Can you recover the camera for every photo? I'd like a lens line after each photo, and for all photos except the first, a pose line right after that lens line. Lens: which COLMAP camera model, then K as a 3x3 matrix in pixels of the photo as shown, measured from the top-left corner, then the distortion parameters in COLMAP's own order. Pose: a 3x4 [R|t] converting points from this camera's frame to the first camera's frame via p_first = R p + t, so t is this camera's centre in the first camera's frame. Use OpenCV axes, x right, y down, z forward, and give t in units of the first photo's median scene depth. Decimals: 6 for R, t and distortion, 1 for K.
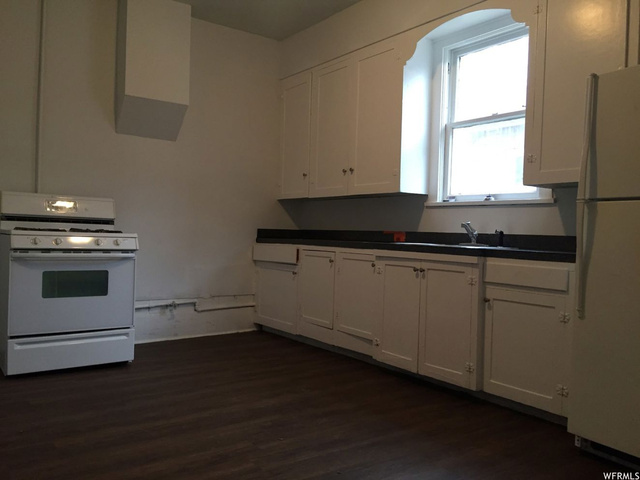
lens RADIAL K [[535.3, 0, 320.0], [0, 535.3, 240.0], [0, 0, 1]] dist [0.088923, -0.126375]
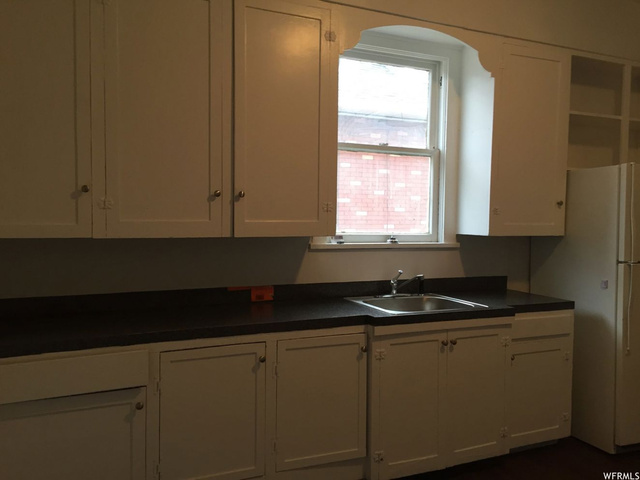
lens RADIAL K [[535.3, 0, 320.0], [0, 535.3, 240.0], [0, 0, 1]] dist [0.088923, -0.126375]
pose [[0.218232, -0.074326, 0.973062, -0.548519], [0.007760, 0.997196, 0.074429, -0.138280], [-0.975866, -0.008692, 0.218197, 0.880116]]
